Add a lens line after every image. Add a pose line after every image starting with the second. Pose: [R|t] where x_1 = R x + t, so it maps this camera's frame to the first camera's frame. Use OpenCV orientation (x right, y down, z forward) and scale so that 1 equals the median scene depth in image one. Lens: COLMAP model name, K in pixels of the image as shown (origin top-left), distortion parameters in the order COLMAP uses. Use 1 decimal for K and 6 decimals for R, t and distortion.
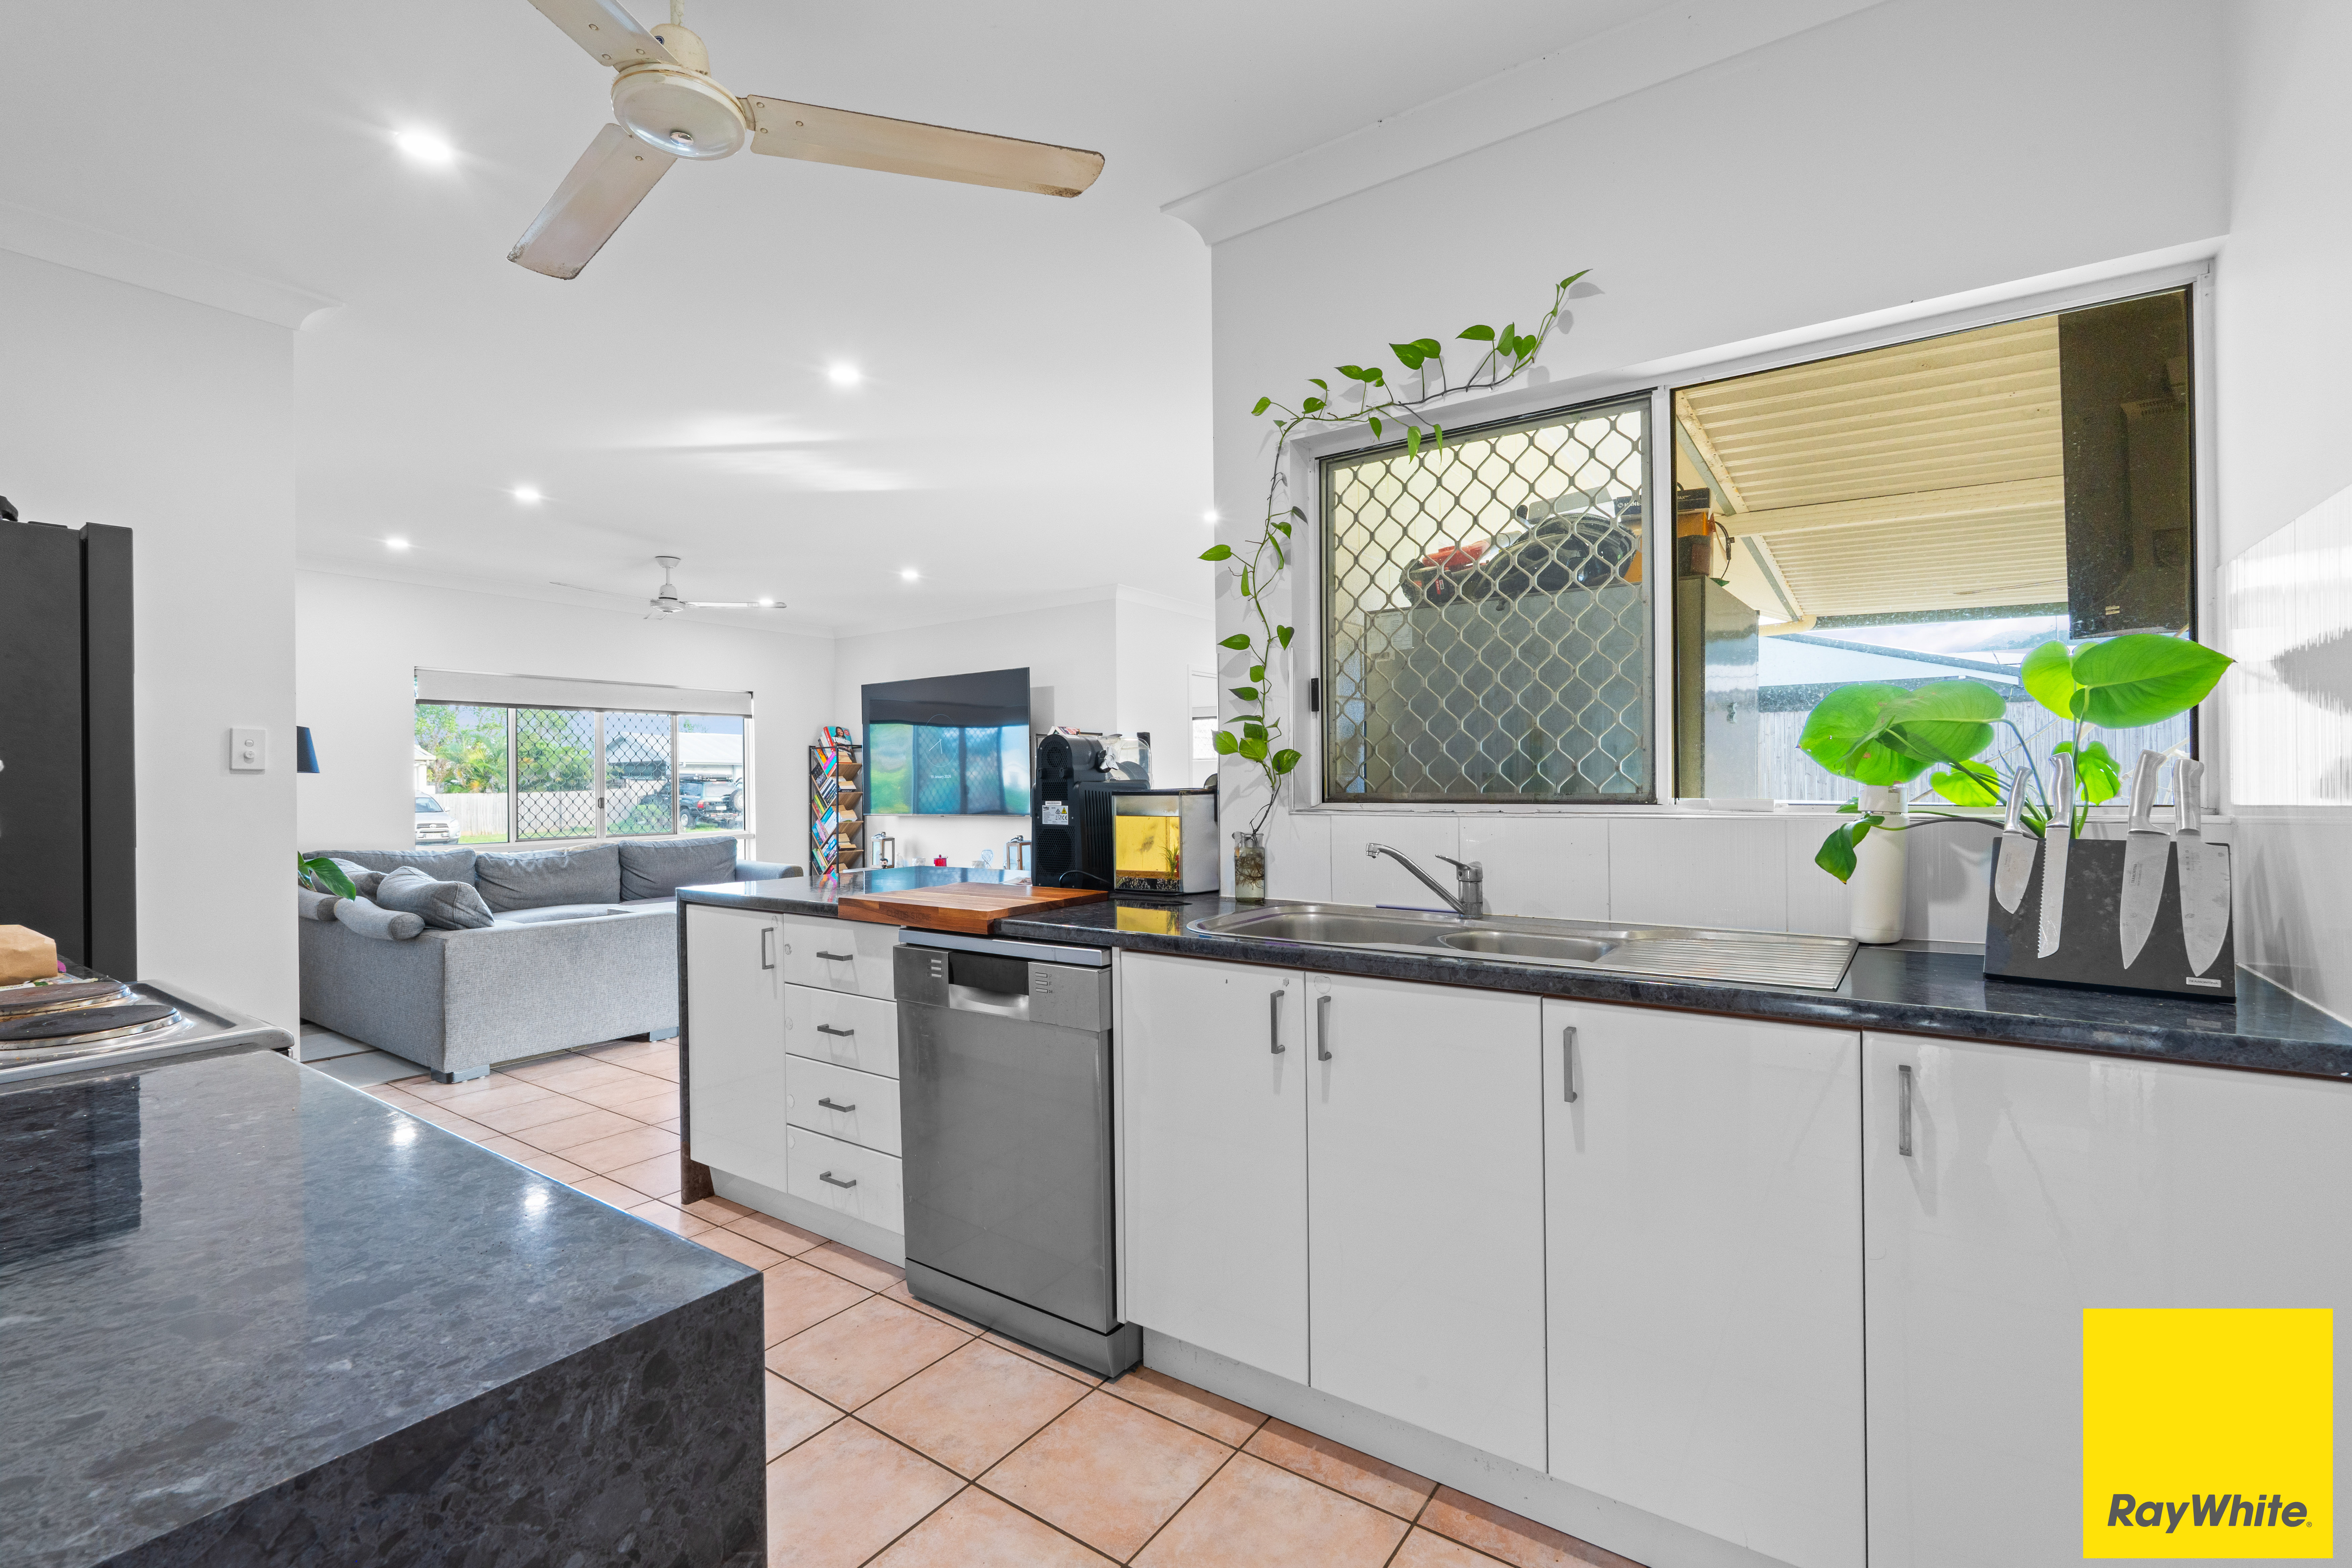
lens RADIAL K [[1033.7, 0, 1185.1], [0, 1033.7, 780.7], [0, 0, 1]] dist [0.000032, -0.000186]
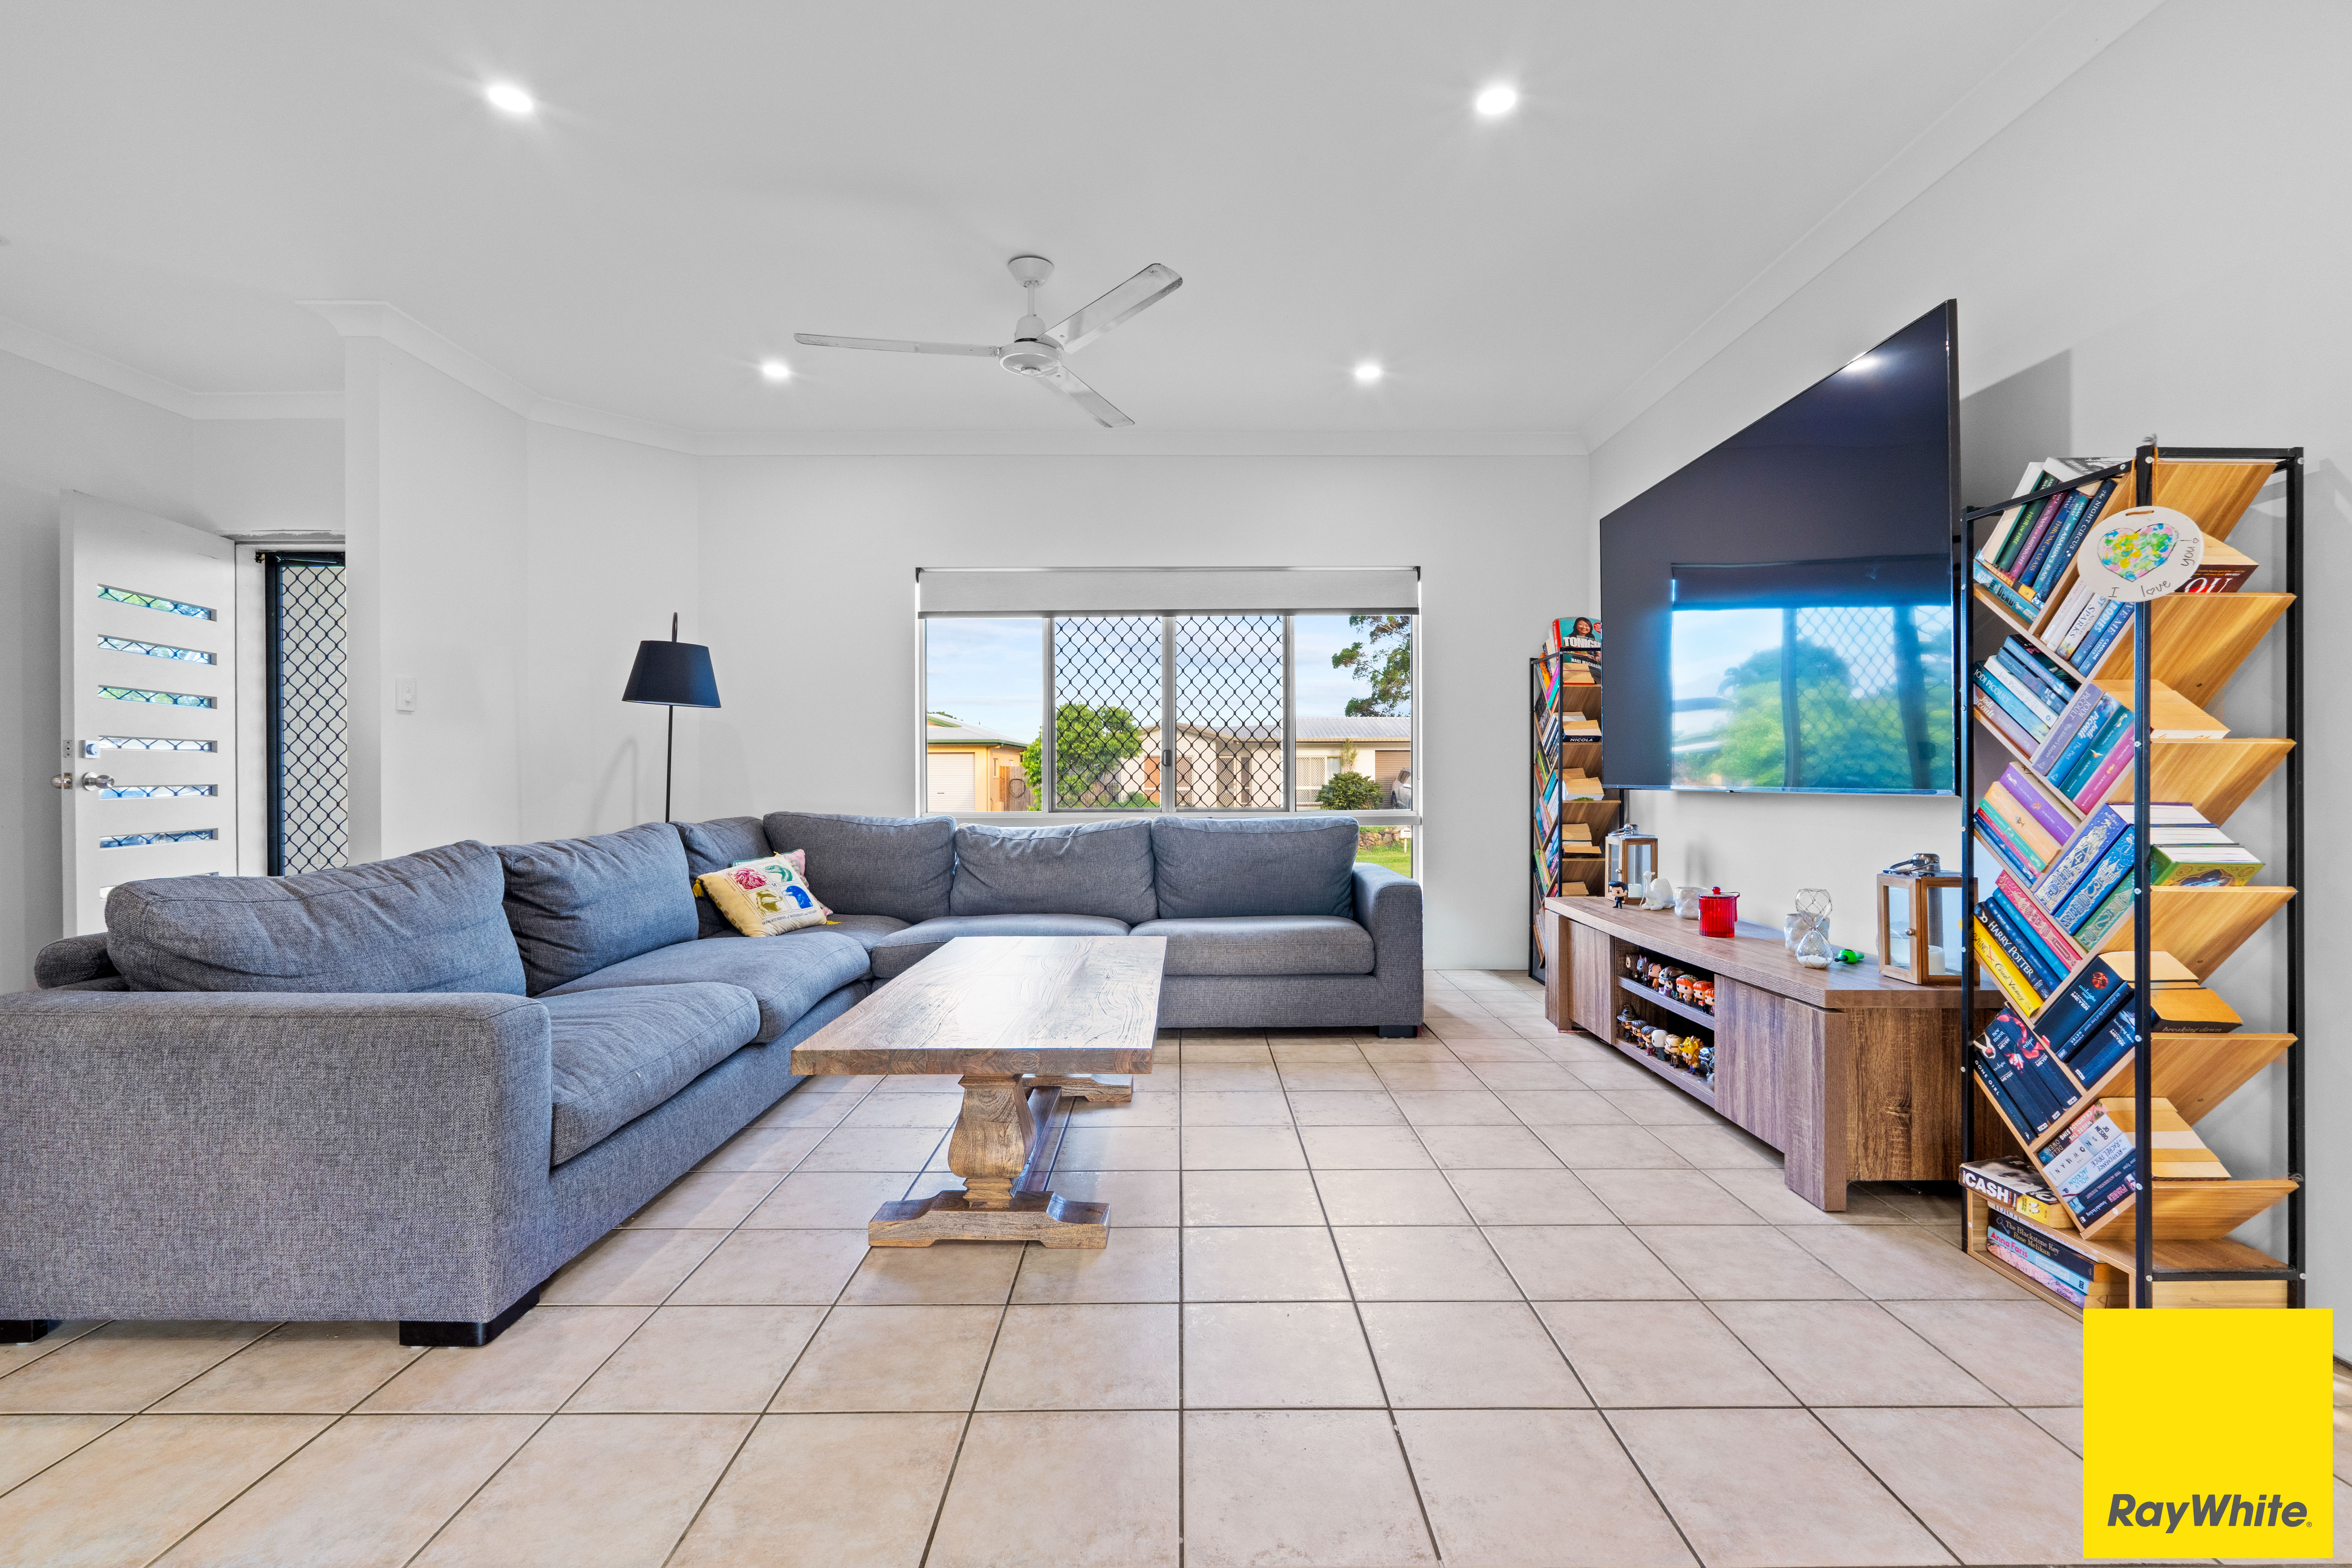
lens RADIAL K [[1033.7, 0, 1185.1], [0, 1033.7, 780.7], [0, 0, 1]] dist [0.000032, -0.000186]
pose [[0.573680, 0.013827, -0.818963, -0.026947], [-0.002244, 0.999880, 0.015310, 0.022389], [0.819076, -0.006946, 0.573643, 0.553210]]
